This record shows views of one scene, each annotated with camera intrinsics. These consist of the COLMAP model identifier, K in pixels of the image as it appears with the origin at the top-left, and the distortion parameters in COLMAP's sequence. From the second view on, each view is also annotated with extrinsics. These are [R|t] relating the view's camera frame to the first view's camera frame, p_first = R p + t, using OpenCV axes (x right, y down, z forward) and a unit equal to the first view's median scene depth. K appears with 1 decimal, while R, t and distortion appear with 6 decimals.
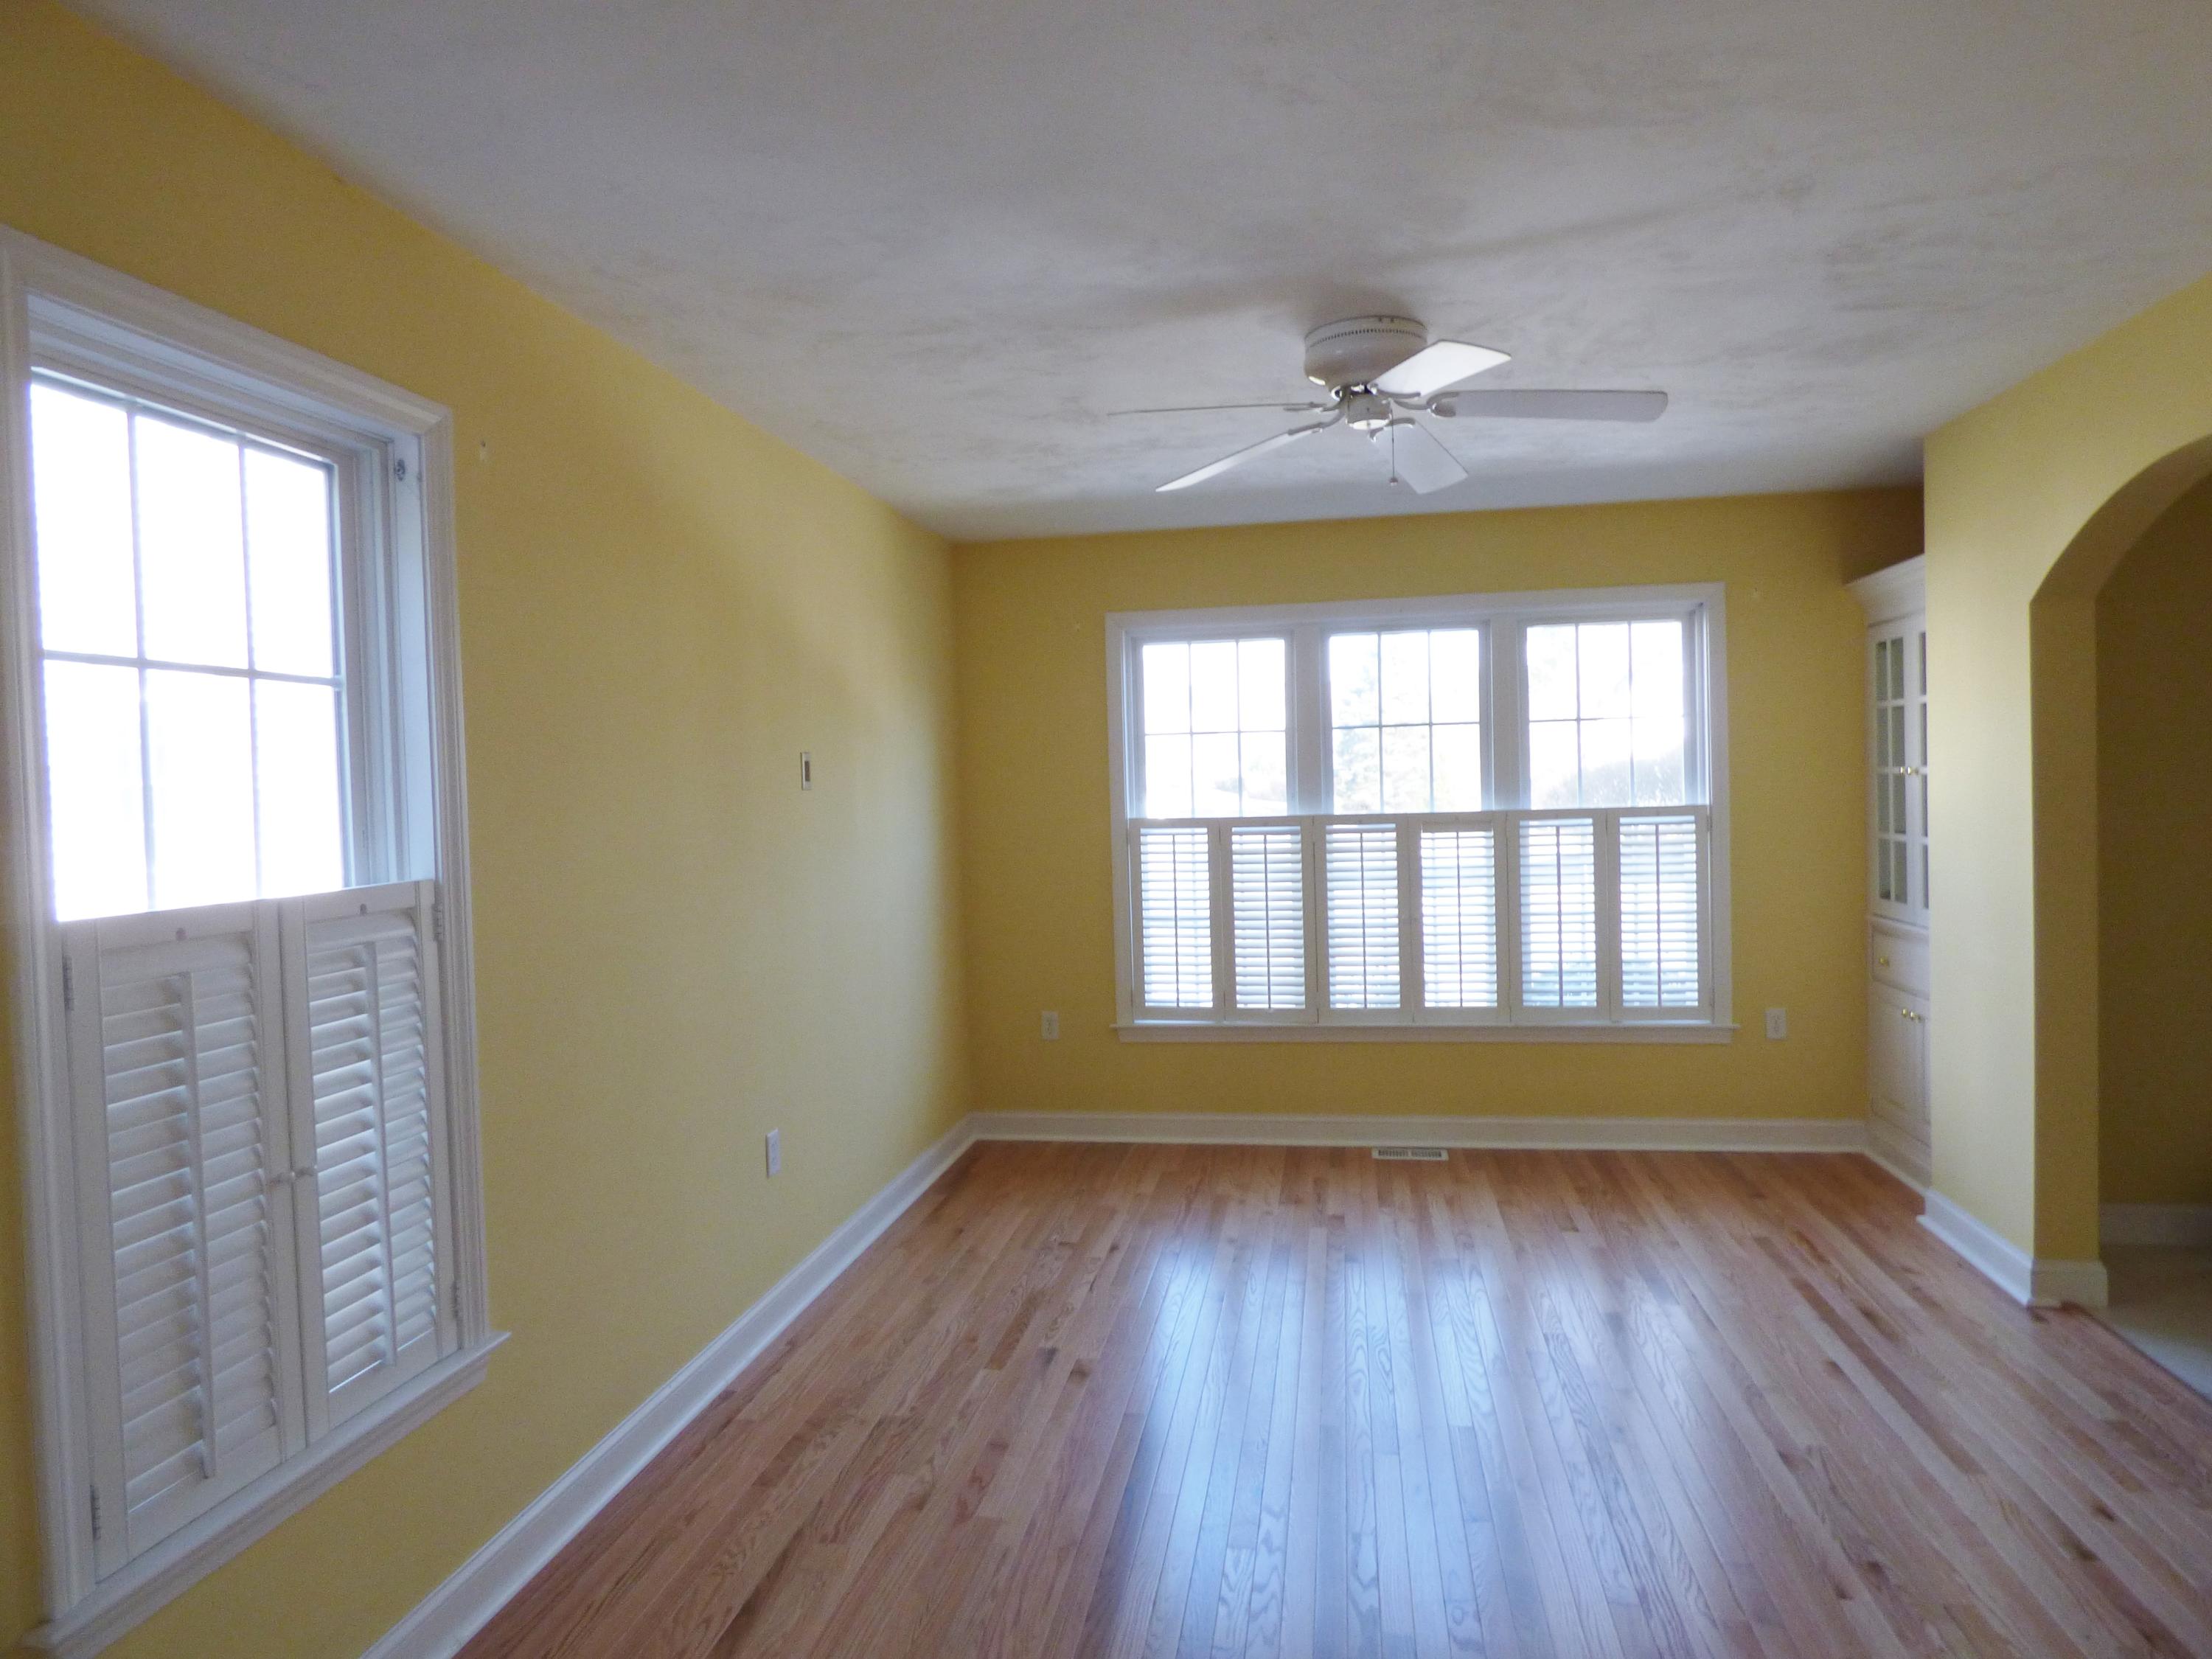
lens RADIAL K [[1336.7, 0, 1101.6], [0, 1336.7, 825.0], [0, 0, 1]] dist [-0.016074, 0.002632]
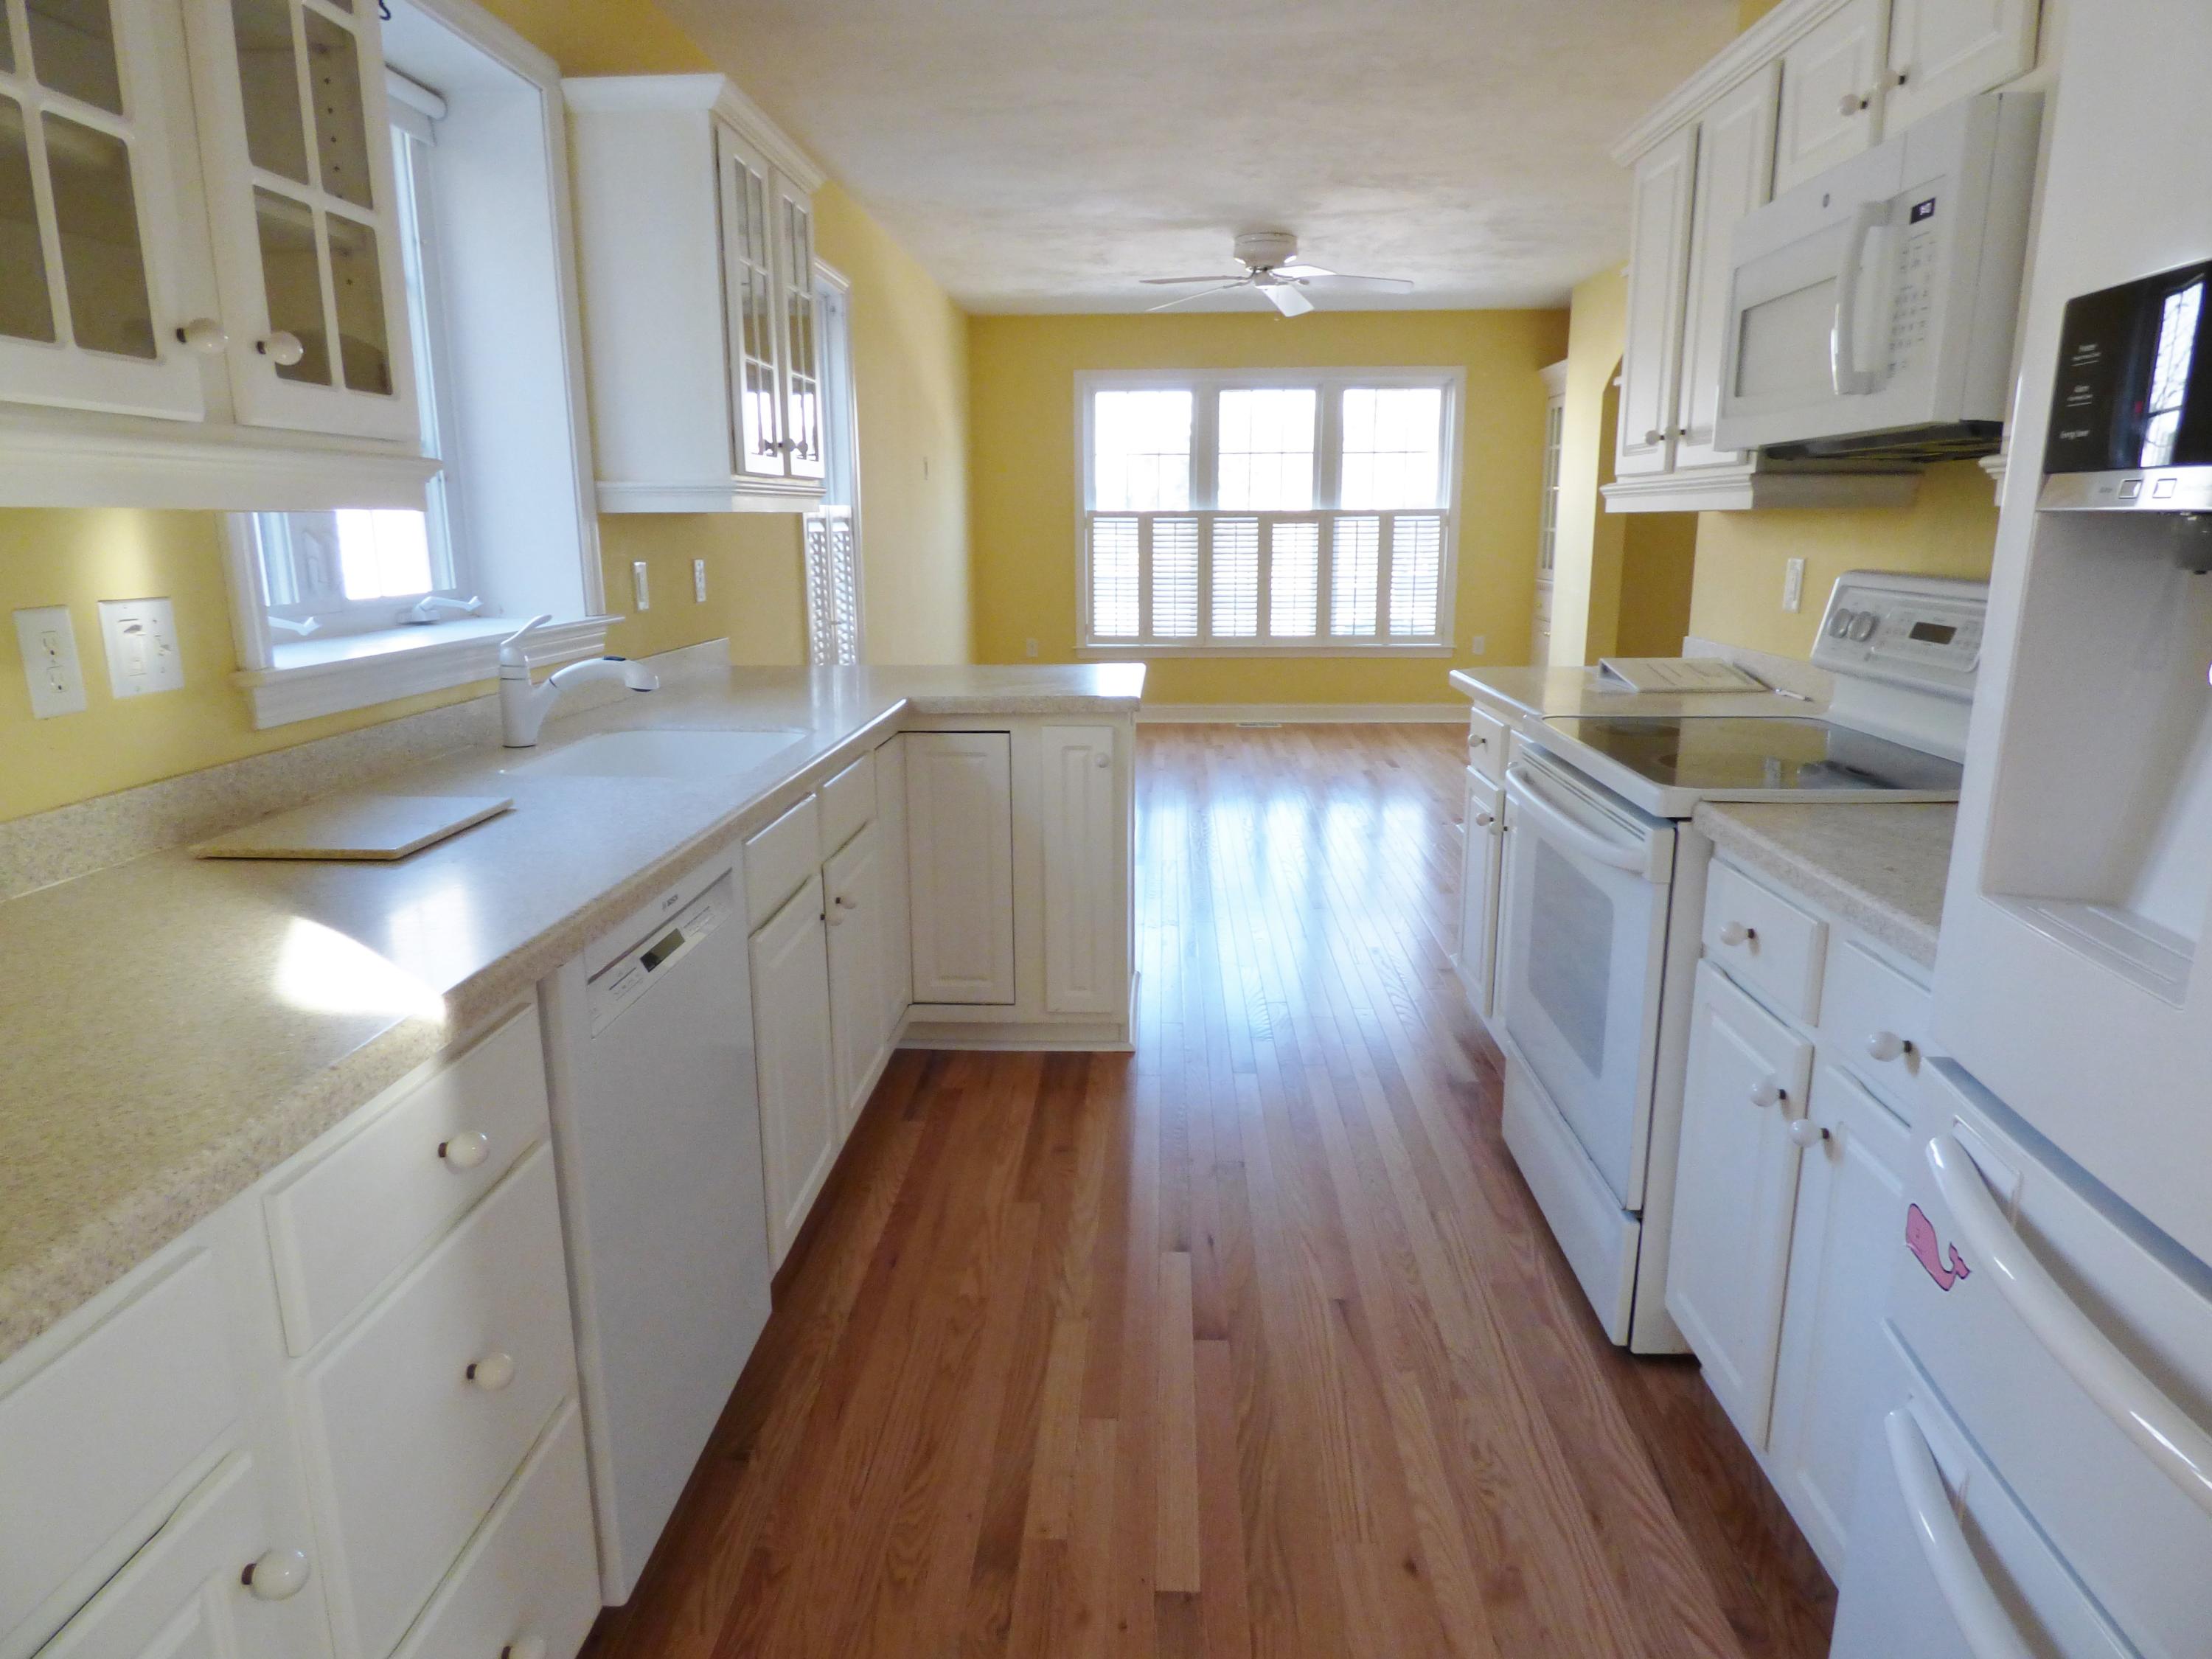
lens RADIAL K [[1336.7, 0, 1104.8], [0, 1336.7, 831.5], [0, 0, 1]] dist [-0.016074, 0.002632]
pose [[0.991314, -0.008625, 0.131233, -0.167306], [-0.017575, 0.980210, 0.197181, 0.054533], [-0.130336, -0.197775, 0.971544, -0.574858]]
